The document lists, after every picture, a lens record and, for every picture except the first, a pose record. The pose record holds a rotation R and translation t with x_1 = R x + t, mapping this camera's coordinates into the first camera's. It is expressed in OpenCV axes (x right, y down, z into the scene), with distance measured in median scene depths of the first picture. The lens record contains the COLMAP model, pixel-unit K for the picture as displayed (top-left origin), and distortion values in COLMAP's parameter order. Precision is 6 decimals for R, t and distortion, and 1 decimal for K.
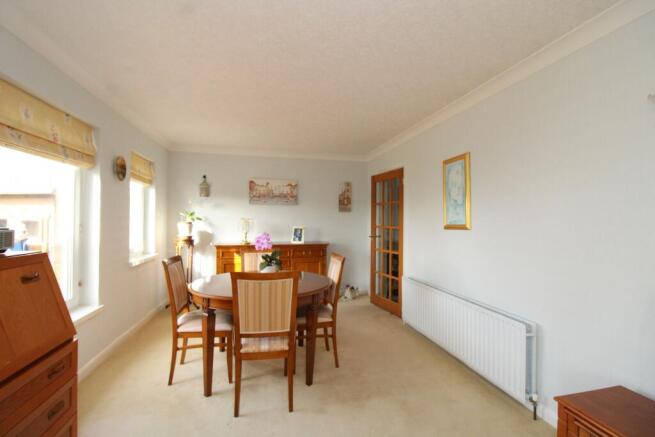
lens RADIAL K [[299.8, 0, 329.8], [0, 299.8, 217.8], [0, 0, 1]] dist [-0.016919, -0.003176]
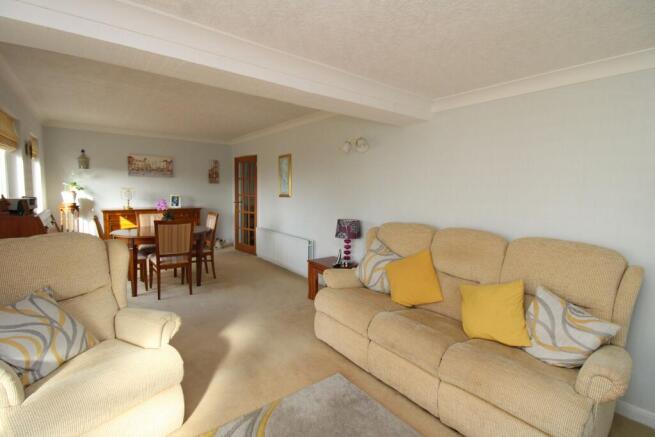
lens RADIAL K [[299.8, 0, 332.3], [0, 299.8, 217.4], [0, 0, 1]] dist [-0.016919, -0.003176]
pose [[0.902552, -0.029766, 0.429551, -0.056417], [-0.016309, 0.994529, 0.103184, -0.018838], [-0.430272, -0.100135, 0.897128, -0.476609]]
